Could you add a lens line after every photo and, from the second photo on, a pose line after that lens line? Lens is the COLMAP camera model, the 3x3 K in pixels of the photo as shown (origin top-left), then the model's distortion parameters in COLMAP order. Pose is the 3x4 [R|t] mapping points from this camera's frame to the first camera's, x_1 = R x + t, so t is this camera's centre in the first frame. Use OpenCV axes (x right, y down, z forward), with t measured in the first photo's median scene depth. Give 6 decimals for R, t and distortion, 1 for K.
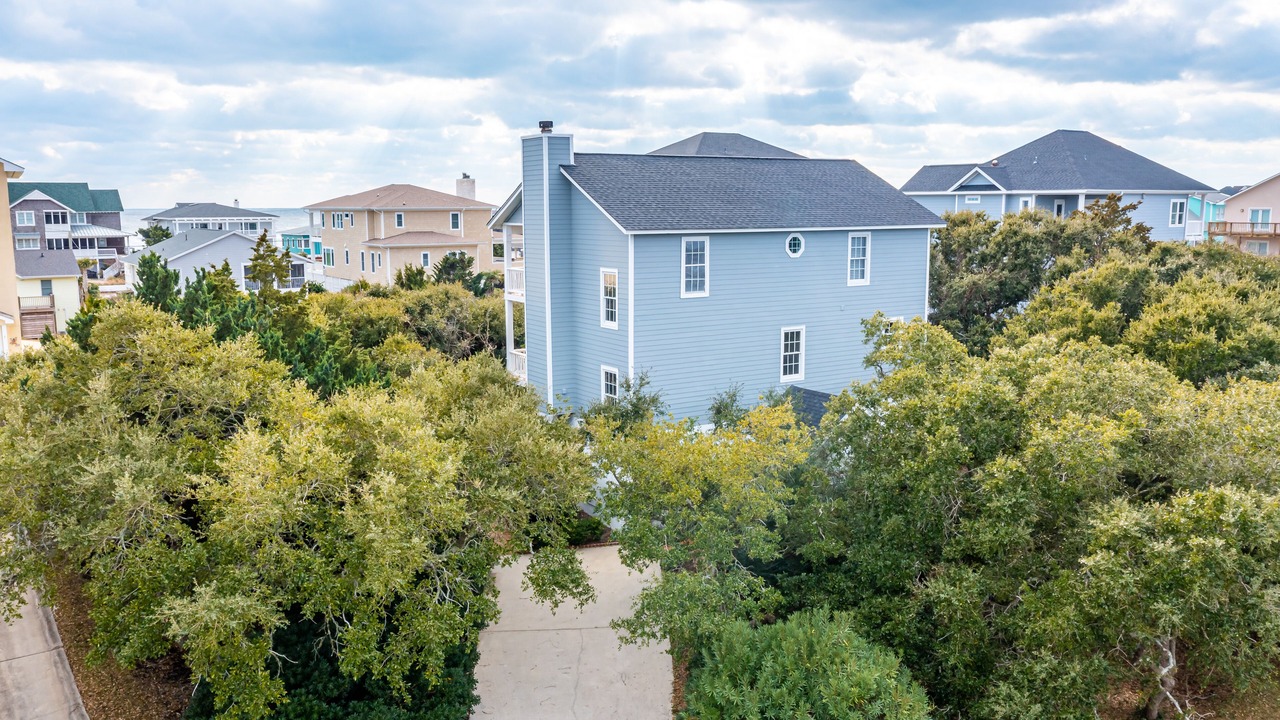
lens RADIAL K [[1012.7, 0, 640.0], [0, 1012.7, 360.0], [0, 0, 1]] dist [-0.005421, 0.003533]
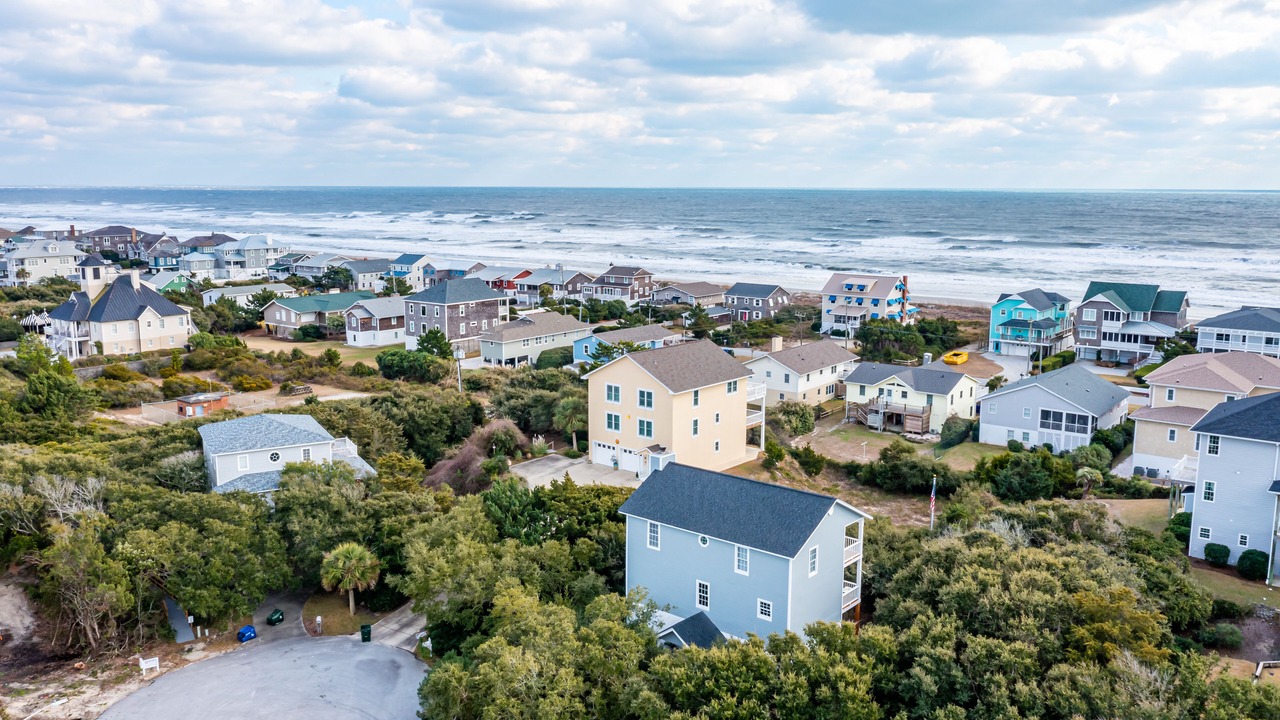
lens RADIAL K [[1012.7, 0, 640.0], [0, 1012.7, 360.0], [0, 0, 1]] dist [-0.005421, 0.003533]
pose [[0.301662, 0.162329, -0.939494, 0.631751], [-0.148008, 0.981426, 0.122050, -0.225807], [0.941856, 0.102235, 0.320085, 0.083937]]
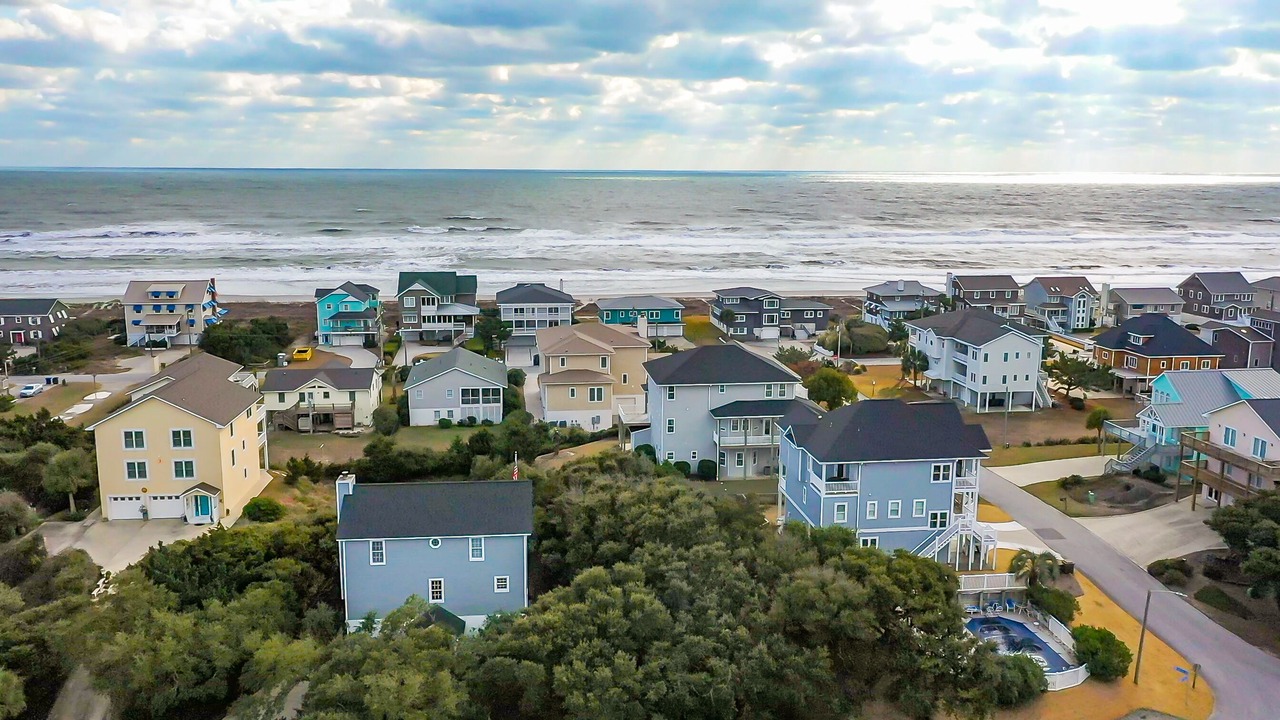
lens RADIAL K [[1026.4, 0, 640.0], [0, 1026.4, 360.0], [0, 0, 1]] dist [-0.003142, 0.002942]
pose [[0.893800, 0.086466, -0.440050, 0.502503], [-0.073535, 0.996213, 0.046387, -0.216668], [0.442395, -0.009102, 0.896774, -0.259885]]
